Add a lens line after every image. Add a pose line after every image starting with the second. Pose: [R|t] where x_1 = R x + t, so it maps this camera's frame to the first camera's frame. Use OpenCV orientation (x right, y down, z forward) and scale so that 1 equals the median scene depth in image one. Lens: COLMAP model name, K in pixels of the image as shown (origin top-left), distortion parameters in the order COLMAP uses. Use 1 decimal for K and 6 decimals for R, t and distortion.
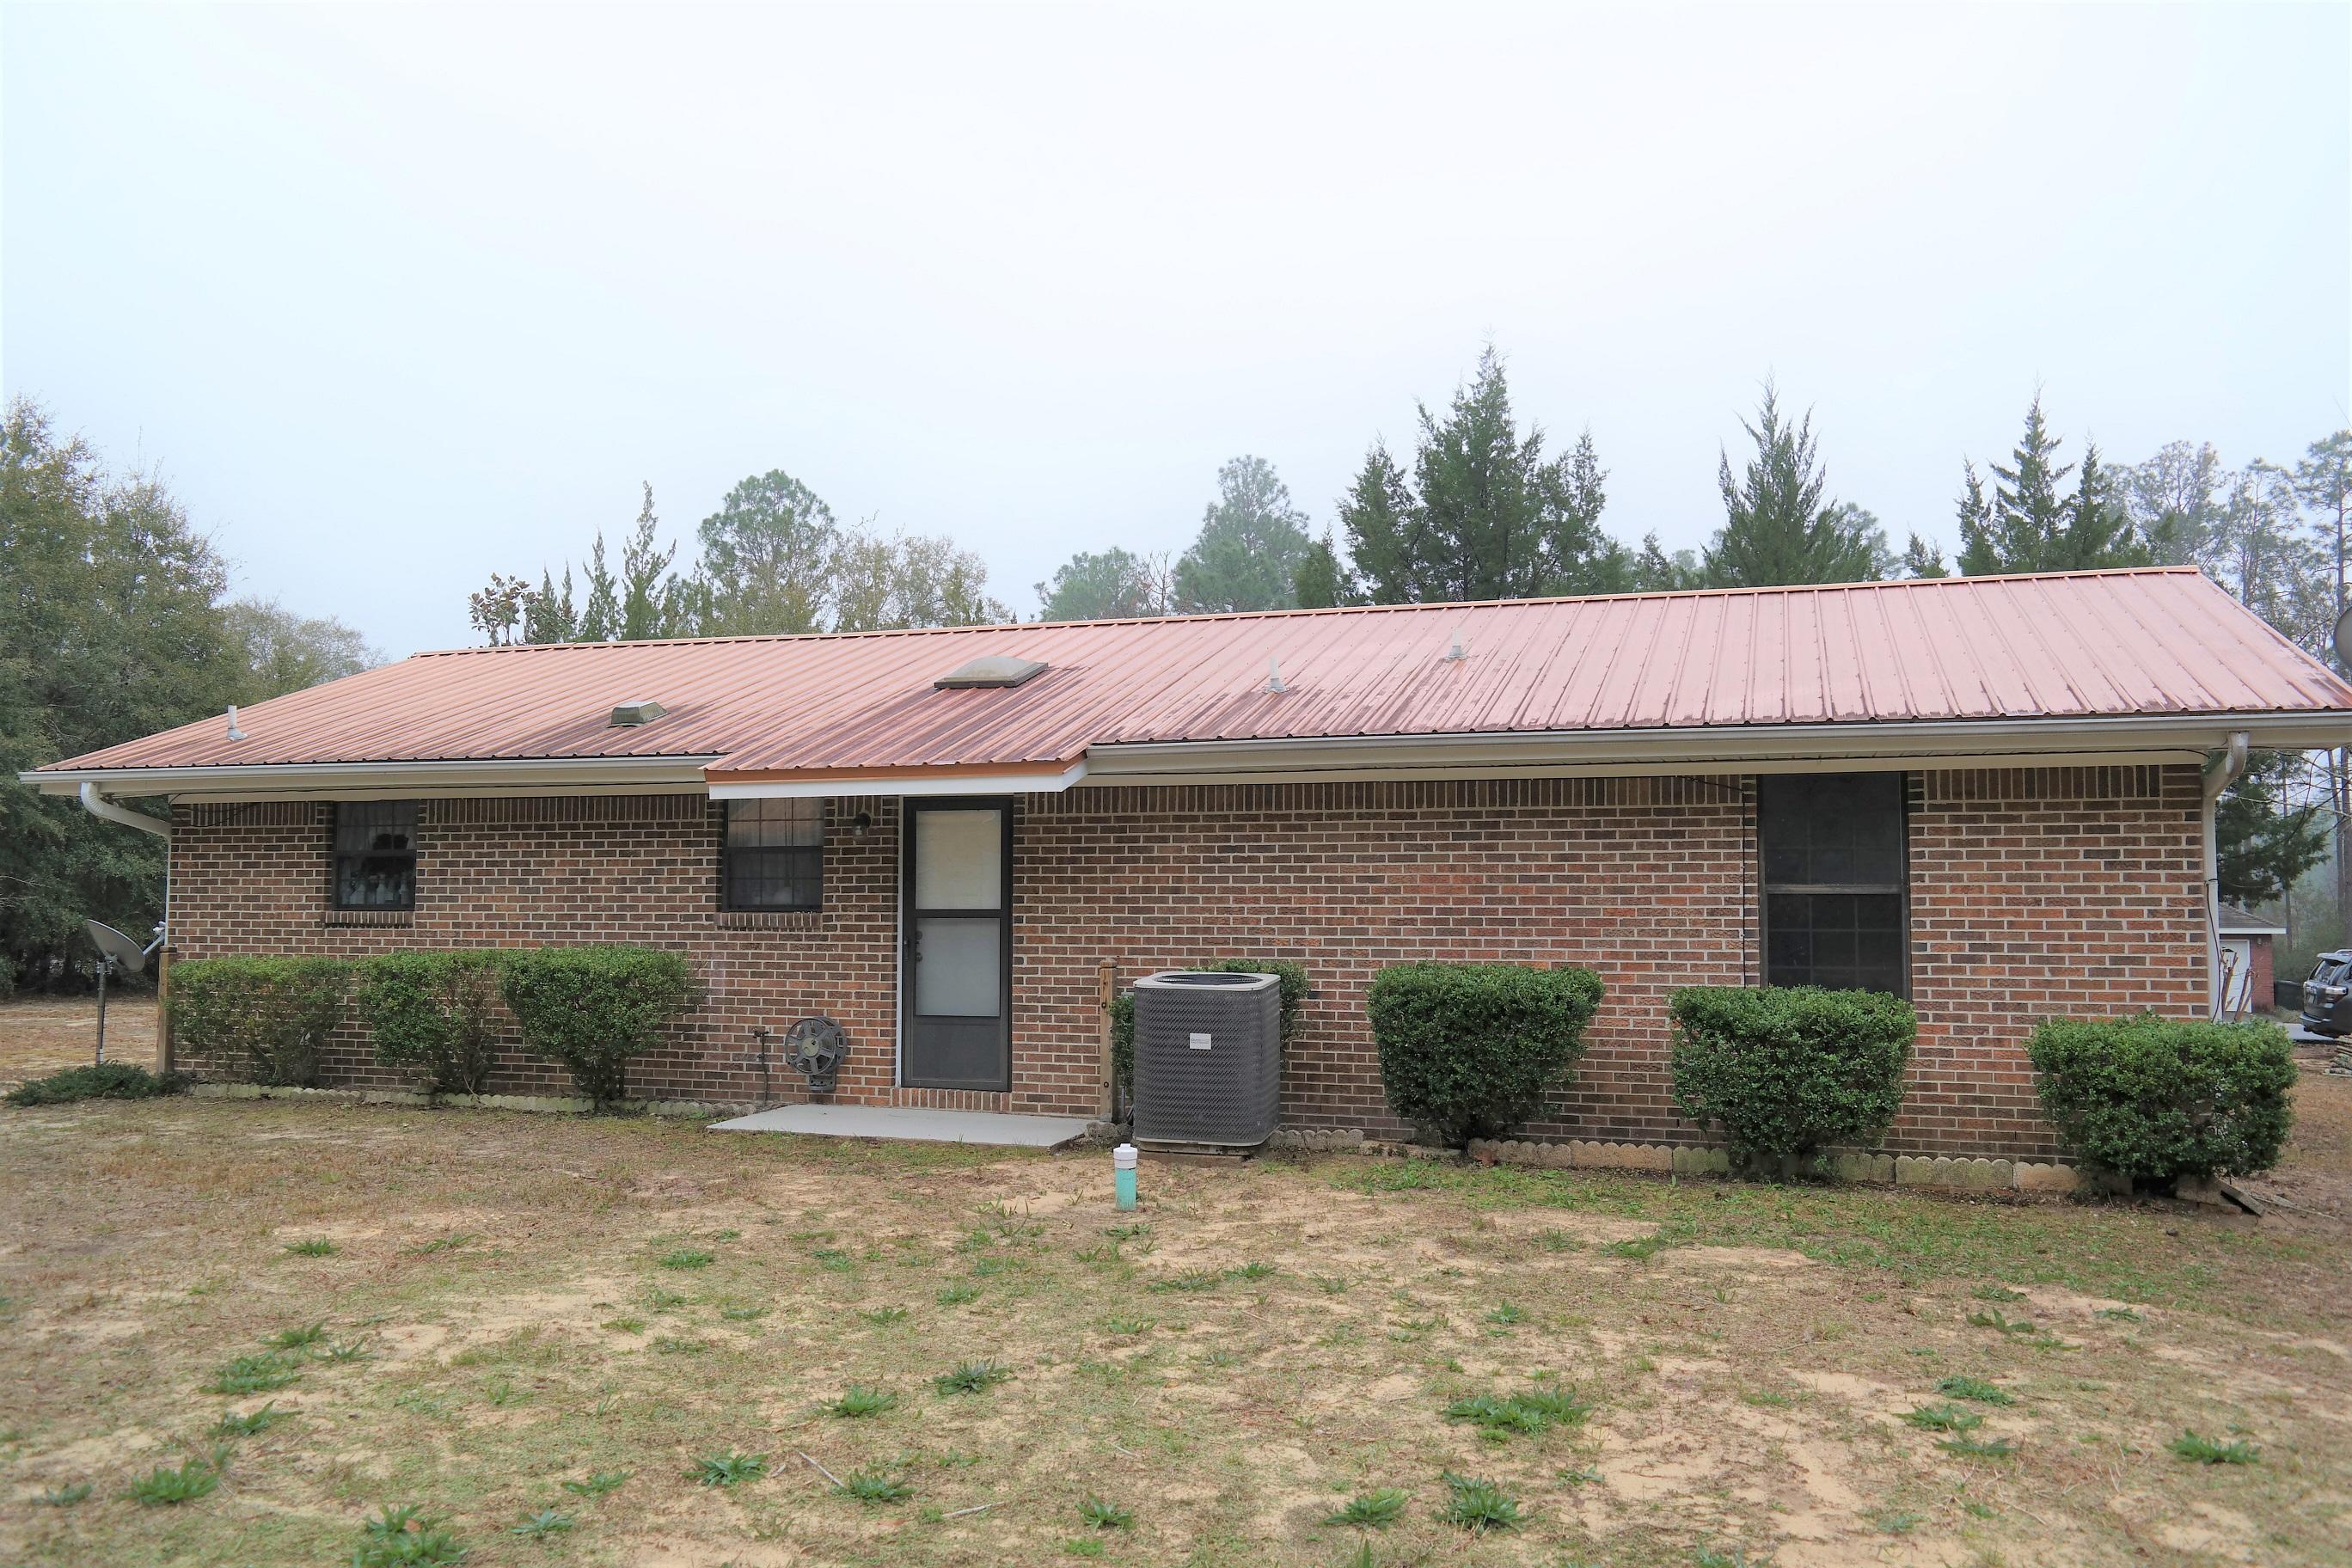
lens RADIAL K [[1882.5, 0, 1185.2], [0, 1882.5, 792.0], [0, 0, 1]] dist [0.005152, -0.010441]
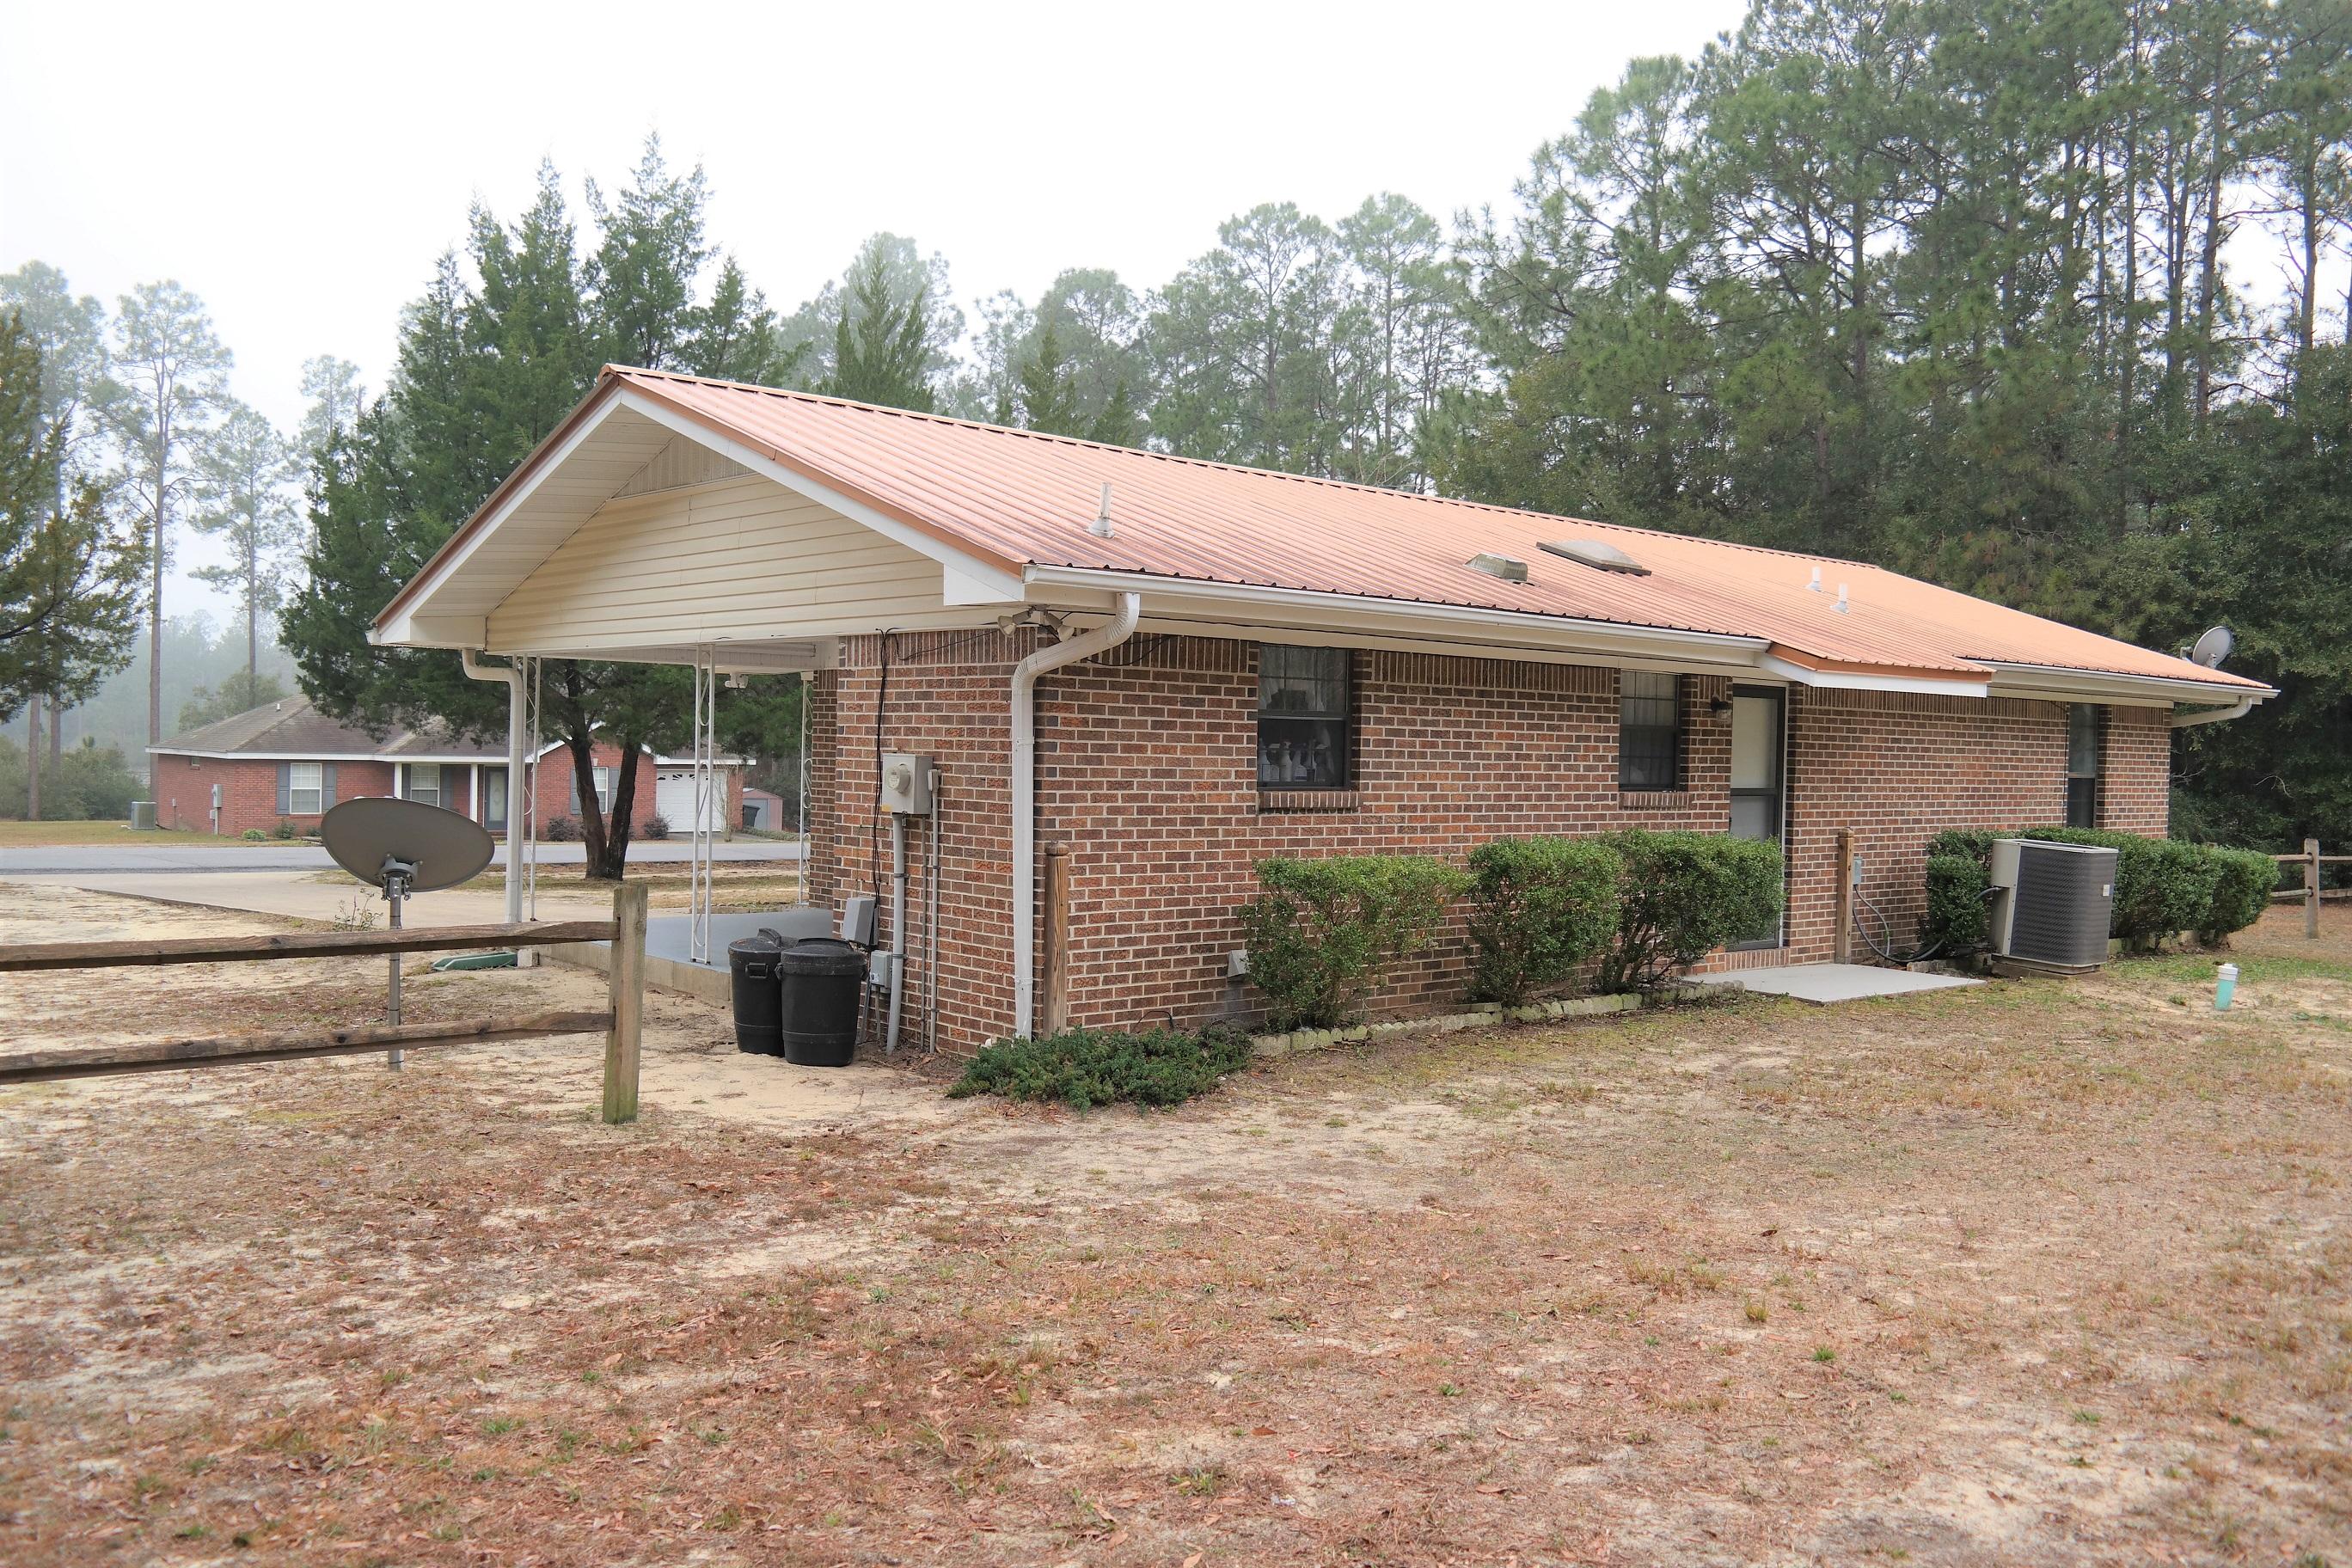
lens RADIAL K [[1882.5, 0, 1196.9], [0, 1882.5, 773.1], [0, 0, 1]] dist [0.005152, -0.010441]
pose [[0.499072, -0.002982, 0.866555, -1.141753], [-0.073327, 0.996262, 0.045659, 0.025023], [-0.863452, -0.086329, 0.496988, 0.676447]]
